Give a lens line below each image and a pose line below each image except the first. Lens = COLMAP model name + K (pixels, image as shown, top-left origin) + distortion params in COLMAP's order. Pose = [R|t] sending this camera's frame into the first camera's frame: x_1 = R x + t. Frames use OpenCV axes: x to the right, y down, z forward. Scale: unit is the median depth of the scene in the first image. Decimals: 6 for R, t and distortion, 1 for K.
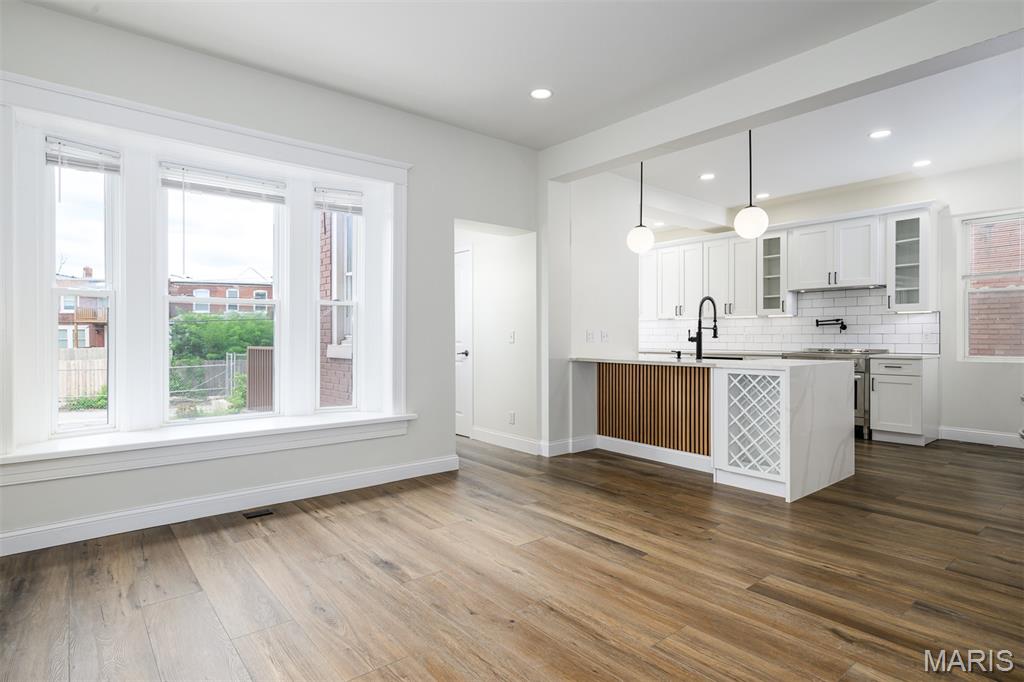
lens RADIAL K [[551.3, 0, 519.6], [0, 551.3, 341.4], [0, 0, 1]] dist [0.015338, -0.006182]
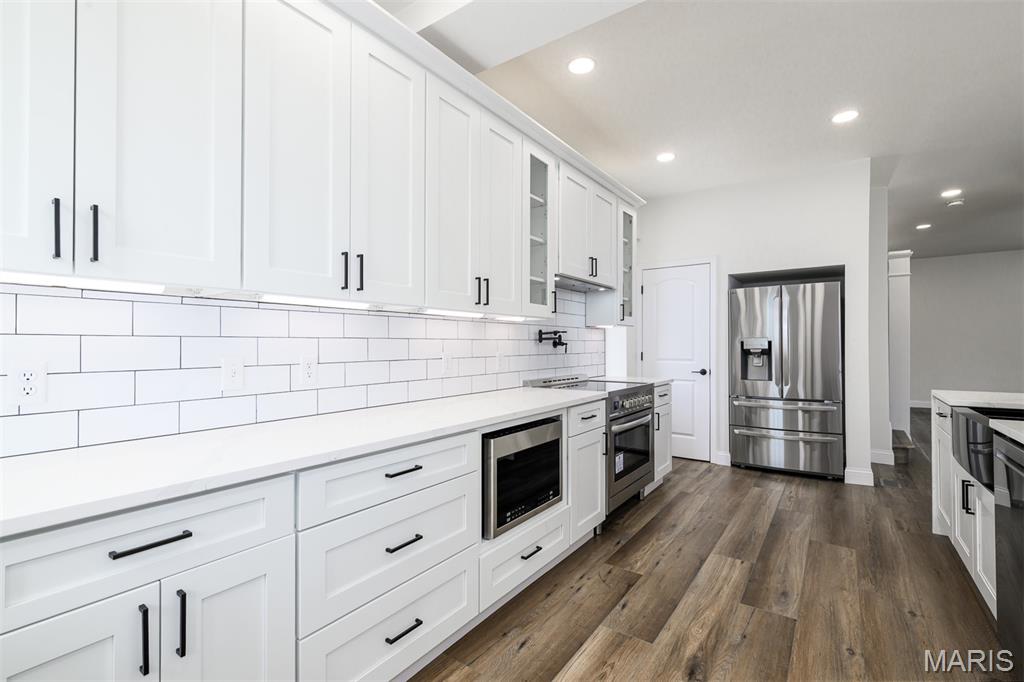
lens RADIAL K [[462.5, 0, 514.7], [0, 462.5, 341.1], [0, 0, 1]] dist [0.005532, -0.001366]
pose [[-0.257142, 0.009626, 0.966326, 0.095224], [0.011654, 0.999909, -0.006860, -0.033306], [-0.966303, 0.009498, -0.257231, 1.556395]]
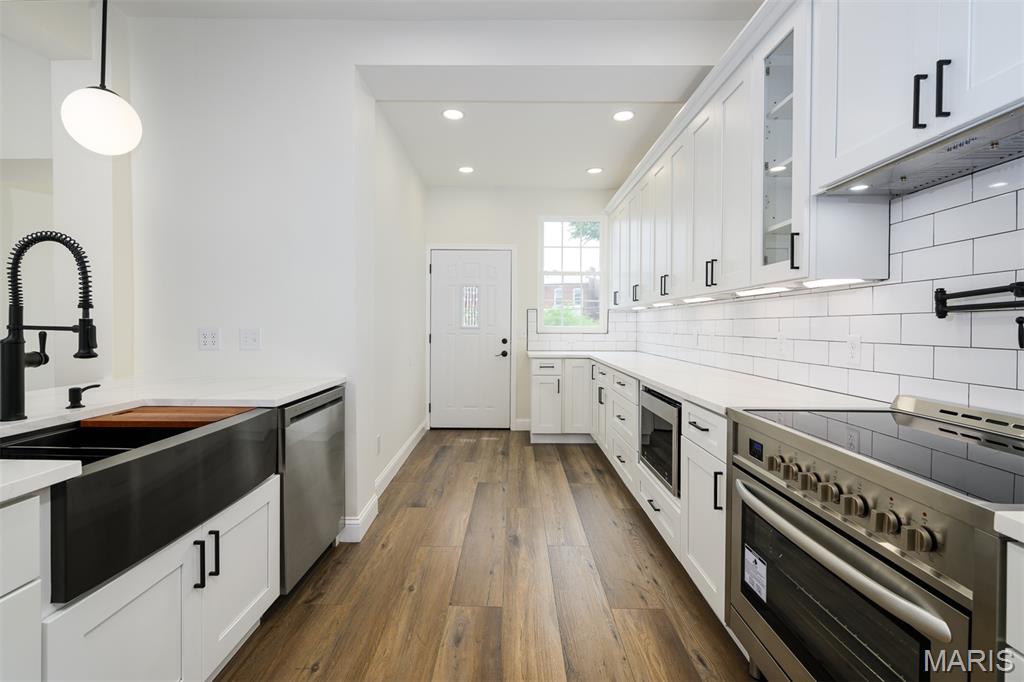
lens RADIAL K [[462.5, 0, 502.3], [0, 462.5, 328.9], [0, 0, 1]] dist [0.005532, -0.001366]
pose [[0.747219, 0.010422, -0.664496, 0.713836], [-0.011346, 0.999931, 0.002925, -0.026490], [0.664481, 0.005353, 0.747286, 0.956064]]
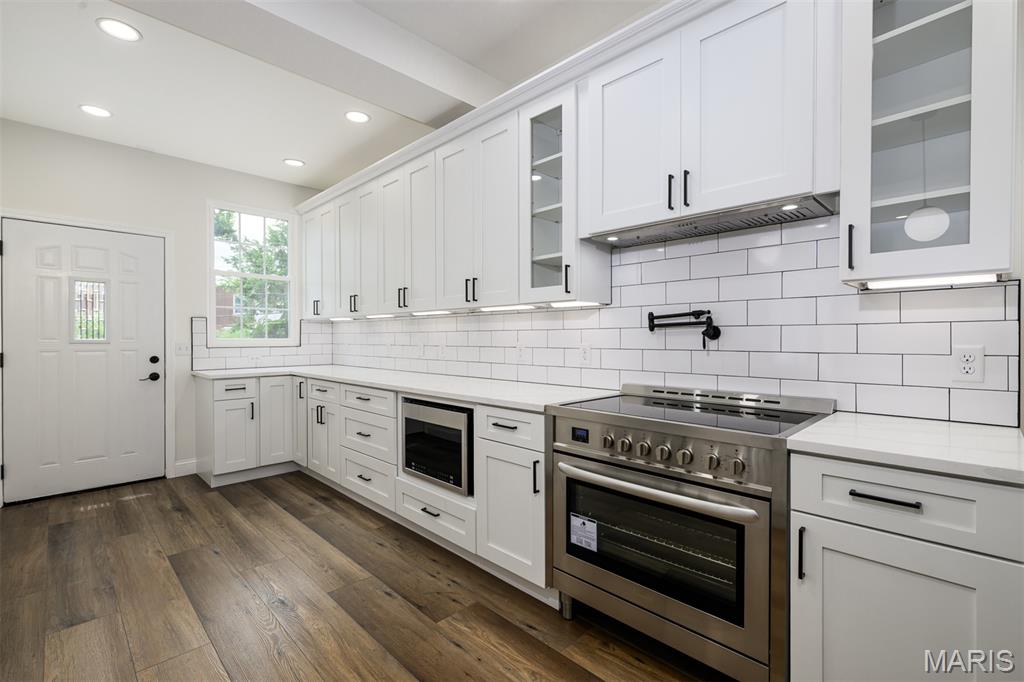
lens RADIAL K [[462.5, 0, 518.0], [0, 462.5, 341.1], [0, 0, 1]] dist [0.005532, -0.001366]
pose [[0.996247, 0.001169, 0.086544, 0.560799], [-0.000921, 0.999995, -0.002905, -0.024785], [-0.086547, 0.002815, 0.996244, 0.919501]]
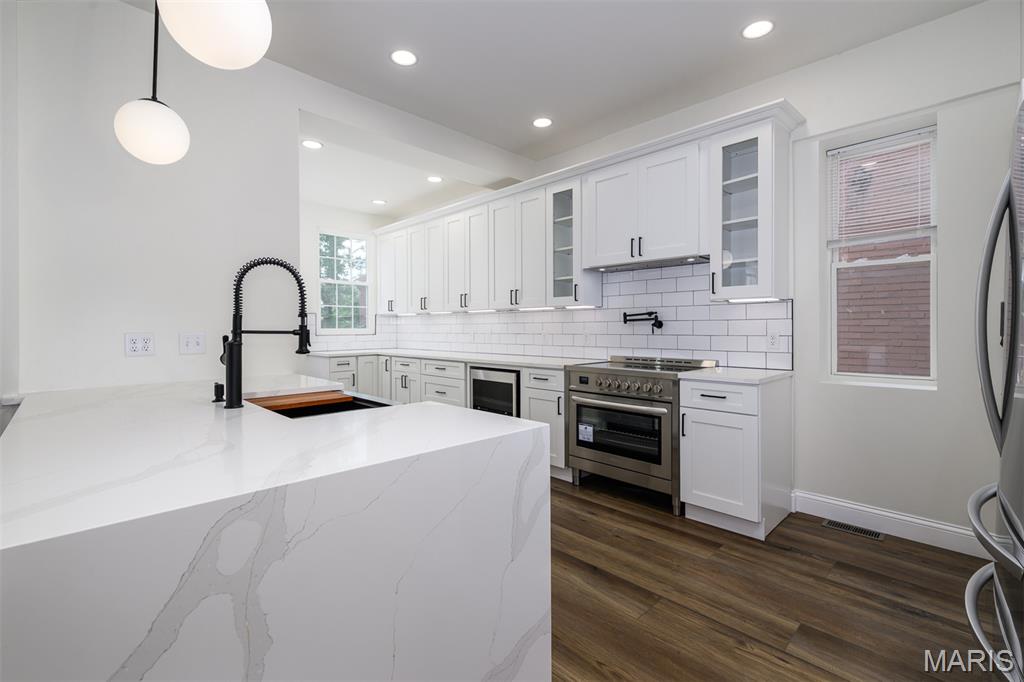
lens RADIAL K [[462.5, 0, 524.5], [0, 462.5, 329.1], [0, 0, 1]] dist [0.005532, -0.001366]
pose [[0.996153, -0.002448, 0.087591, 0.496982], [0.002911, 0.999982, -0.005152, -0.023119], [-0.087577, 0.005387, 0.996143, 0.616710]]
